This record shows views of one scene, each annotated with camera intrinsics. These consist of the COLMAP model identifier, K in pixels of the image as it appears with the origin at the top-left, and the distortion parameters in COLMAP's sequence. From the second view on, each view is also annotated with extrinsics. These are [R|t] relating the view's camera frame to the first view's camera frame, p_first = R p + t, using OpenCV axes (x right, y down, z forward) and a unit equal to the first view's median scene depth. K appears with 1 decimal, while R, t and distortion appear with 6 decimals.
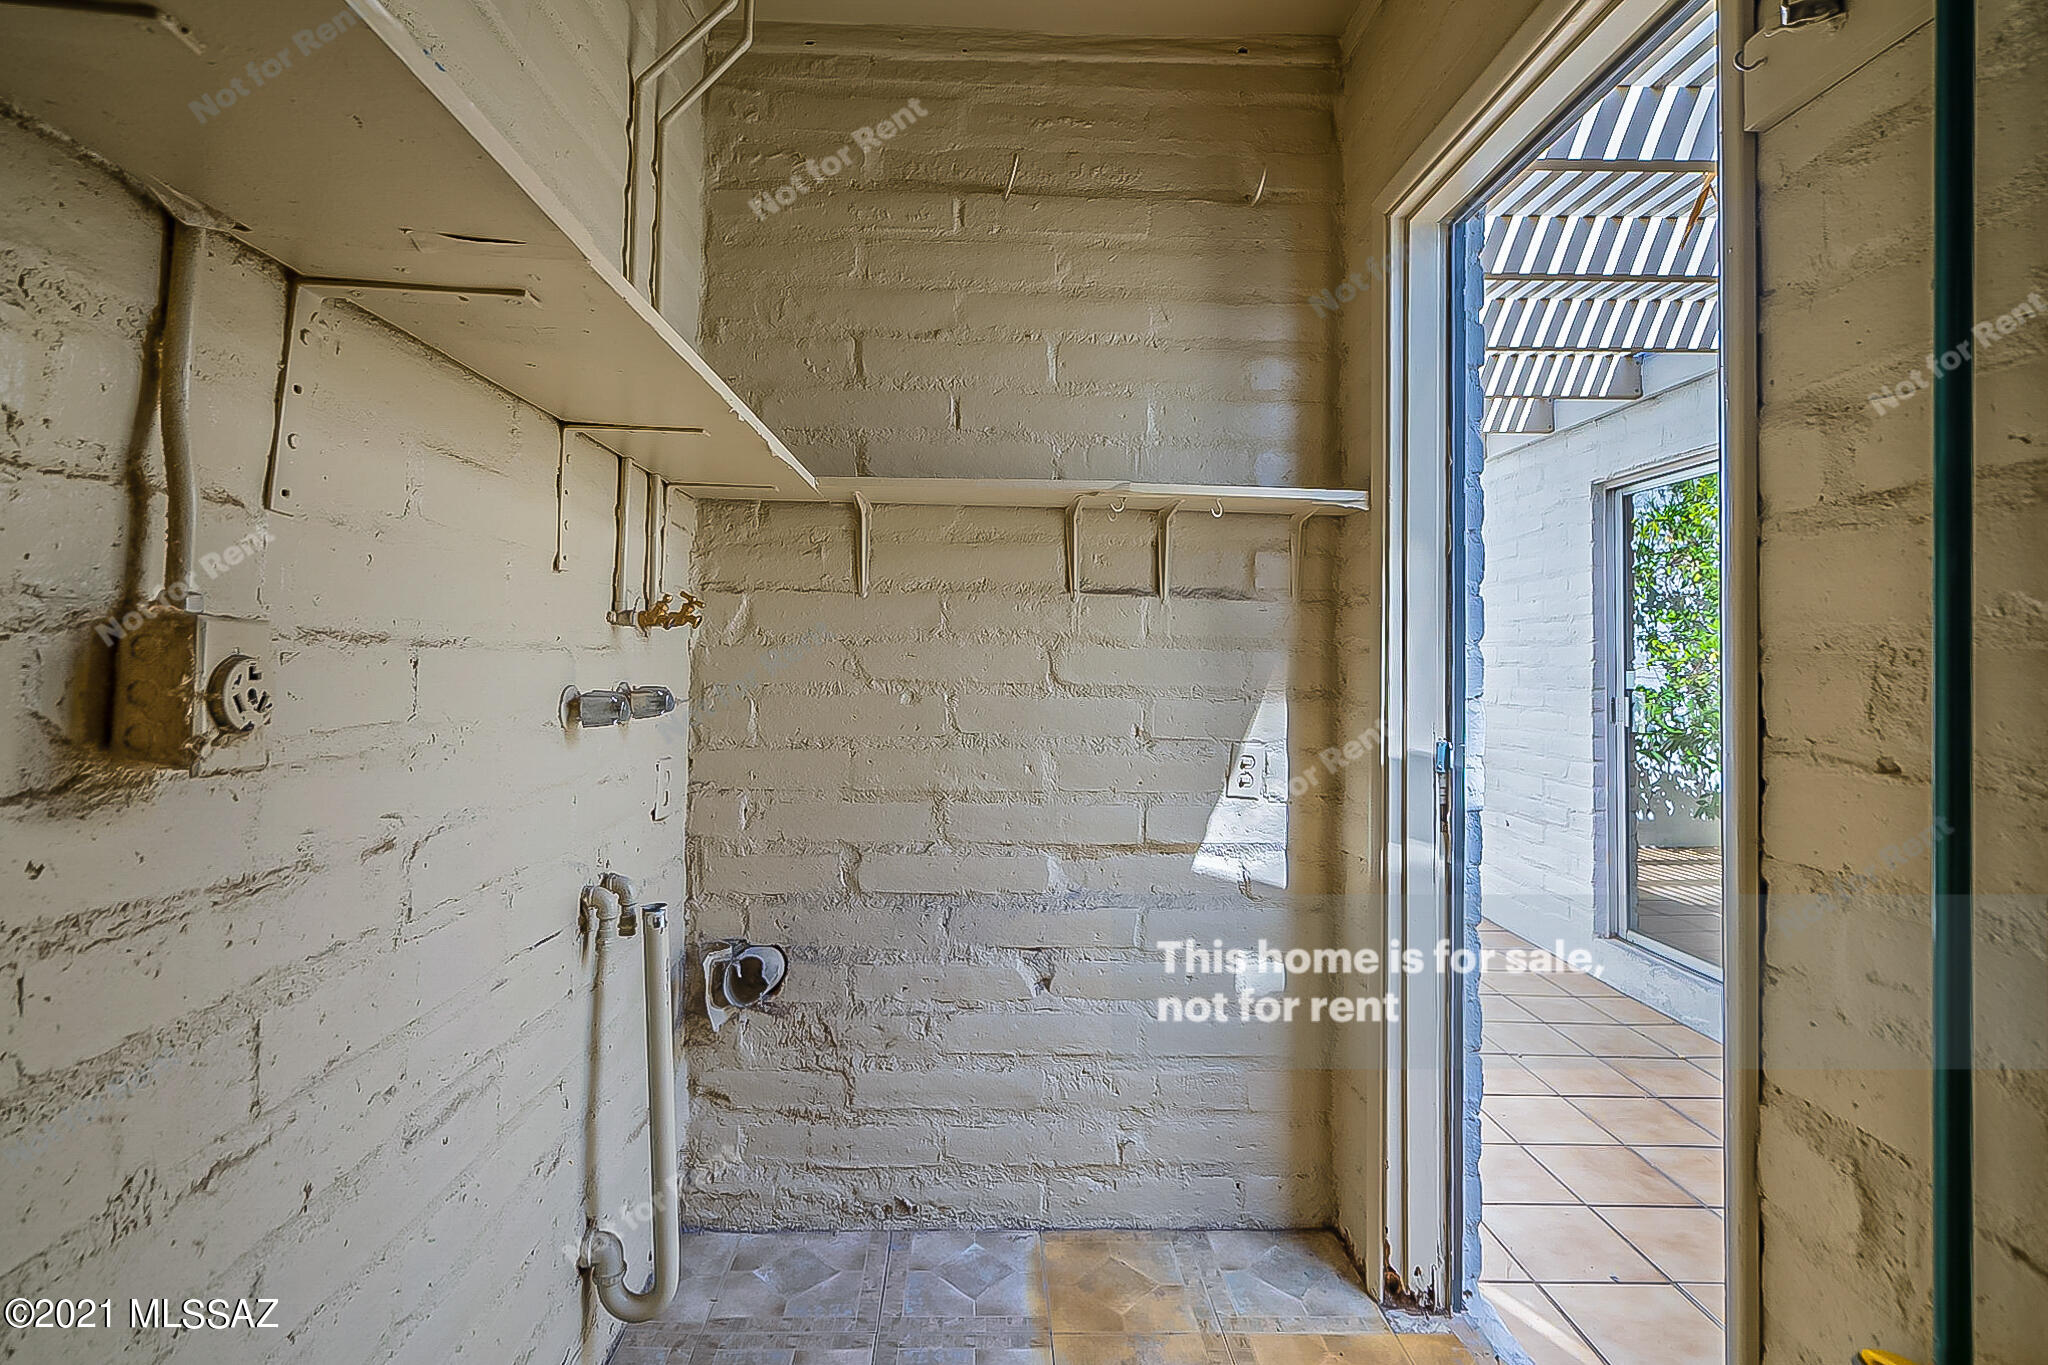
lens RADIAL K [[948.4, 0, 1011.4], [0, 948.4, 632.5], [0, 0, 1]] dist [0.000227, 0.000052]
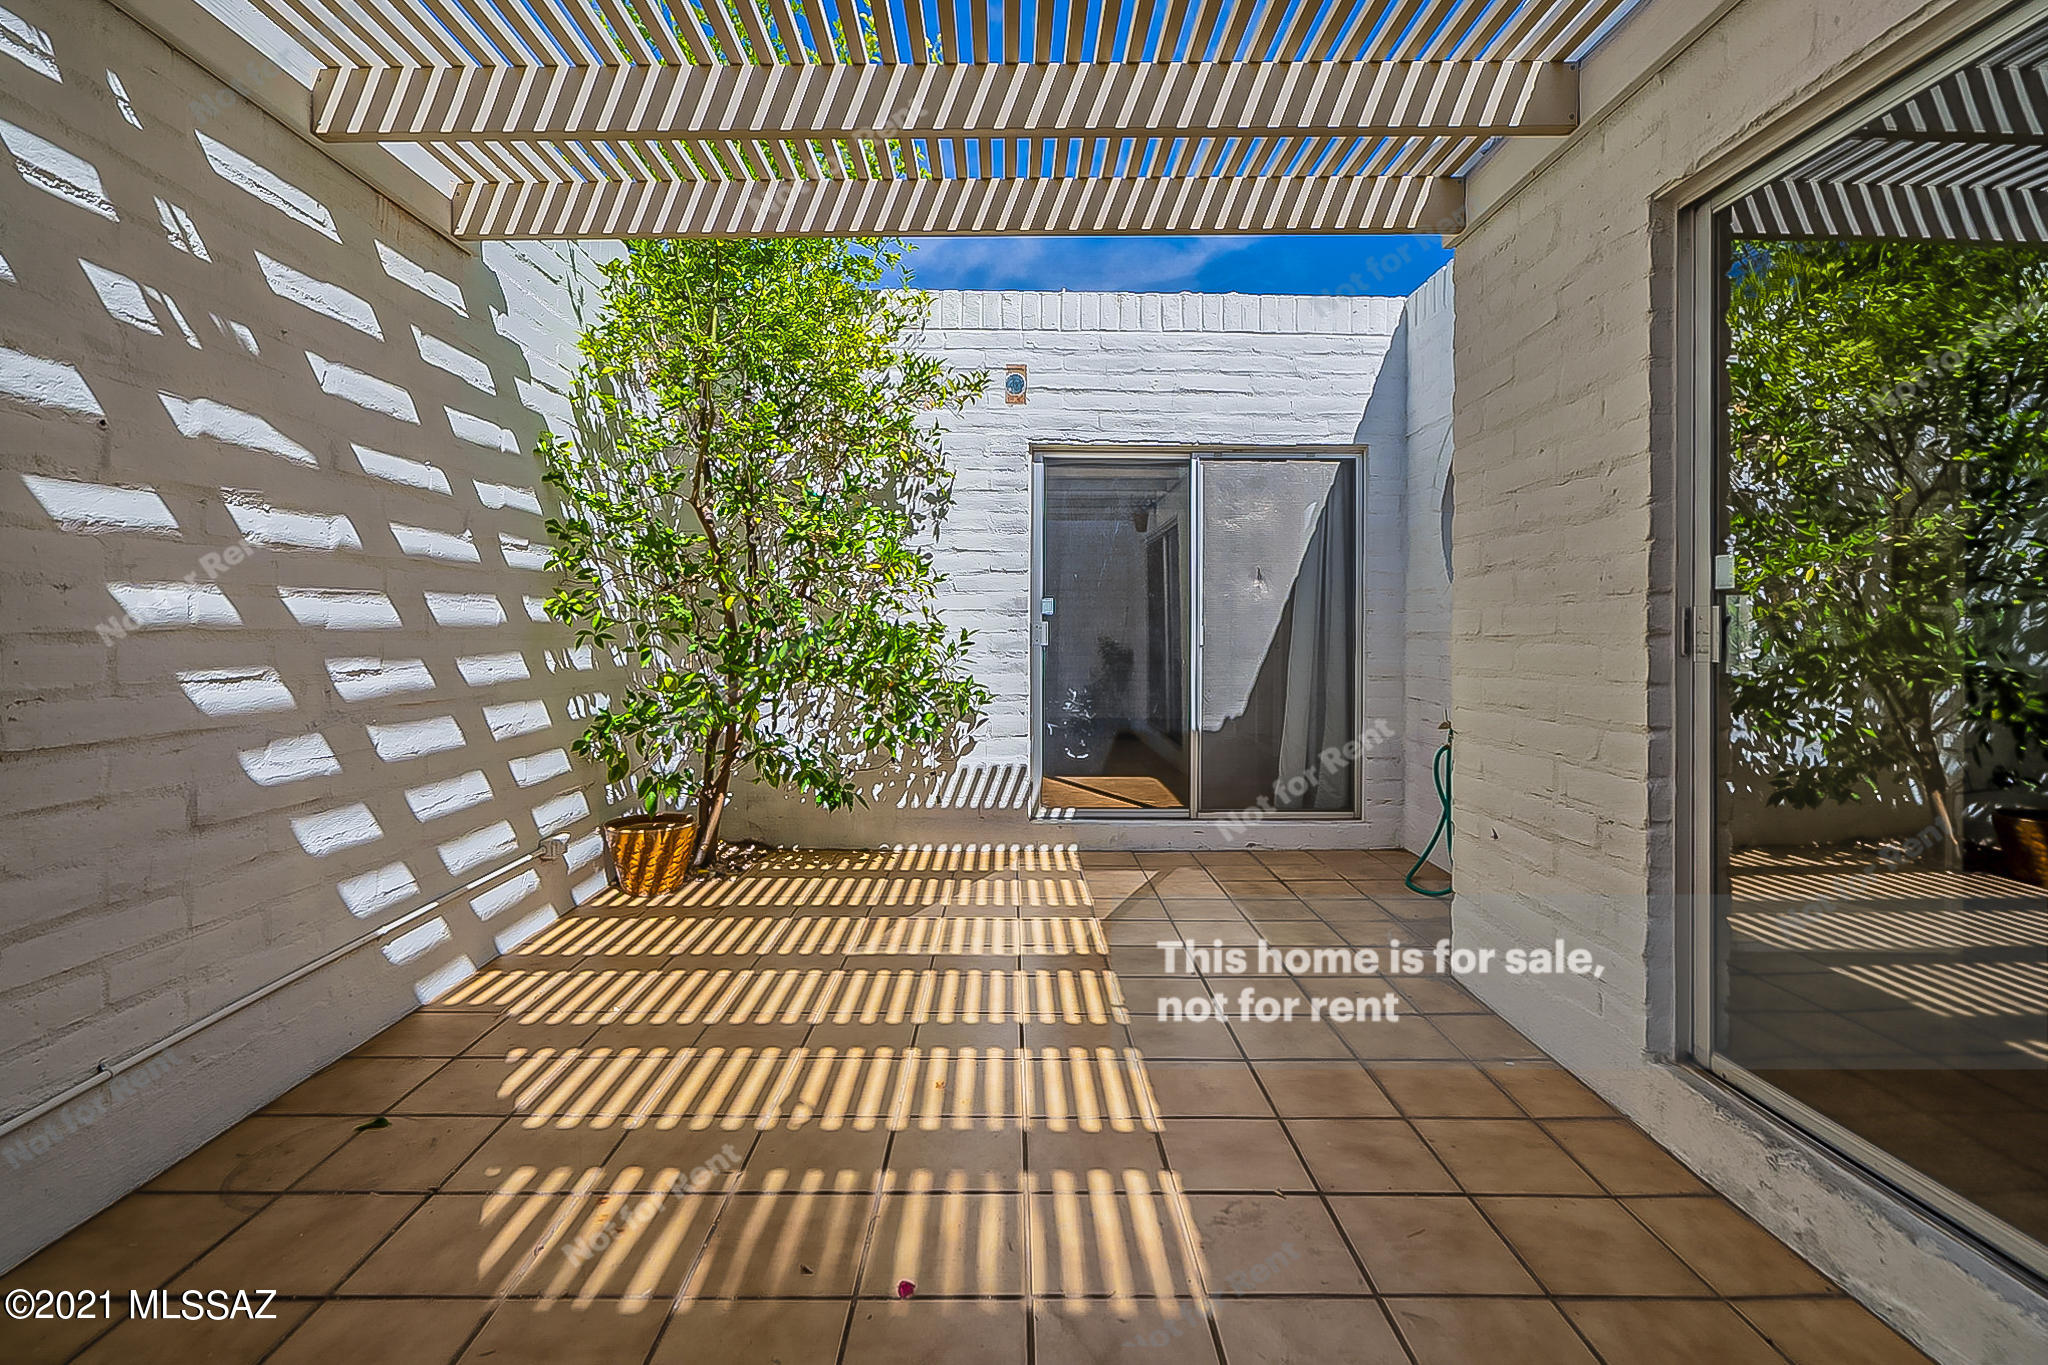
lens RADIAL K [[948.4, 0, 1027.2], [0, 948.4, 644.1], [0, 0, 1]] dist [0.000227, 0.000052]
pose [[0.999887, -0.014994, -0.000636, 0.266715], [0.015008, 0.999092, 0.039870, 0.061298], [0.000038, -0.039875, 0.999205, 0.471478]]
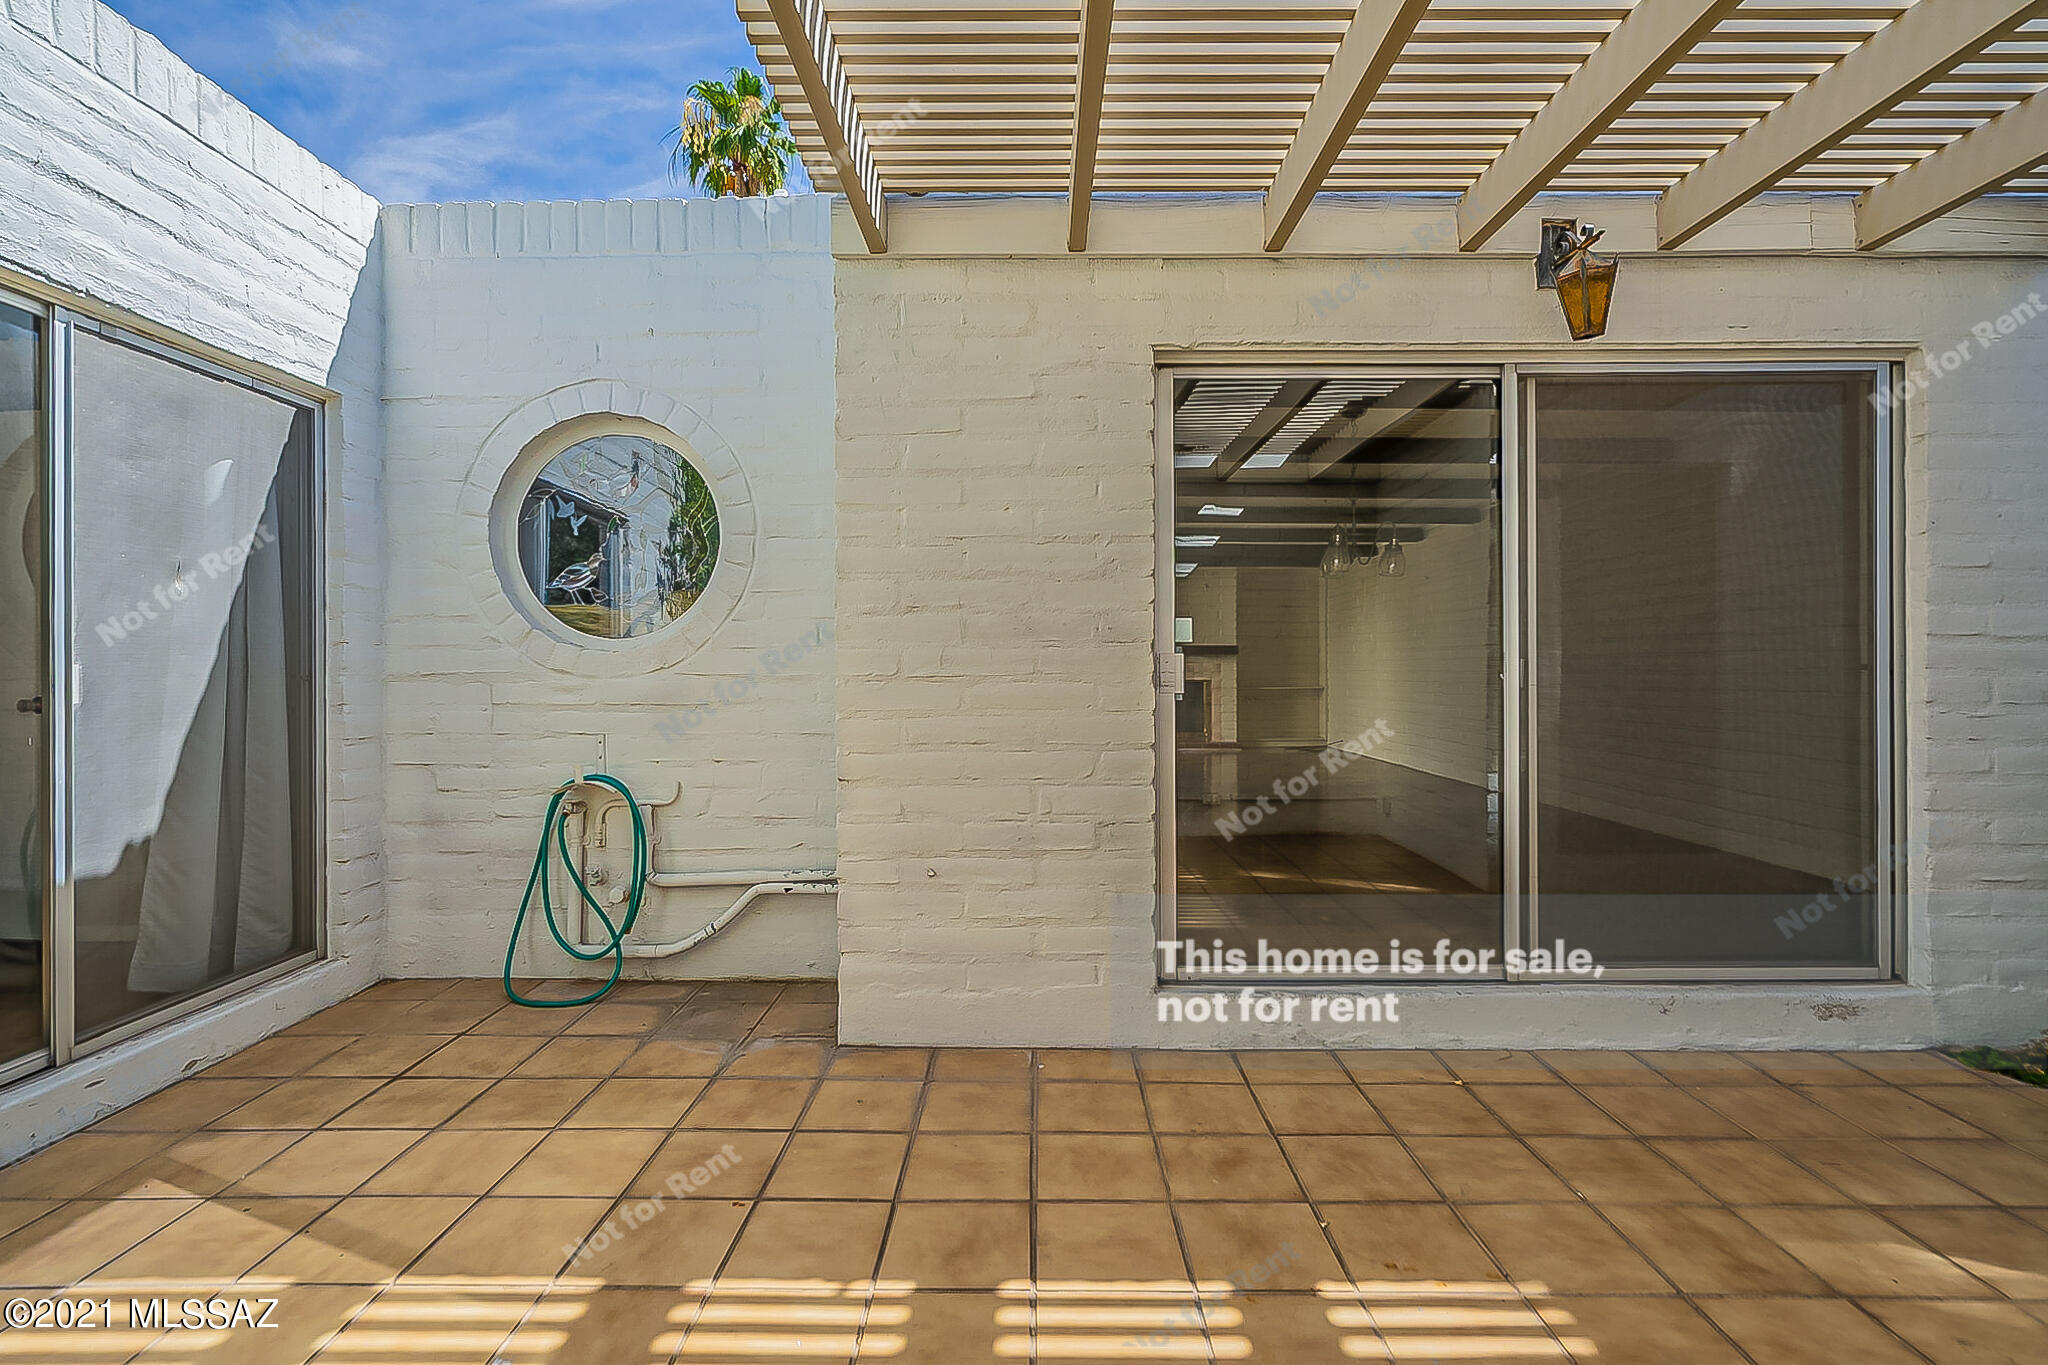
lens RADIAL K [[948.4, 0, 1023.0], [0, 948.4, 666.4], [0, 0, 1]] dist [0.000227, 0.000052]
pose [[0.028115, -0.017748, 0.999447, -0.095123], [-0.023278, 0.999560, 0.018405, 0.065921], [-0.999334, -0.023783, 0.027690, 1.078154]]
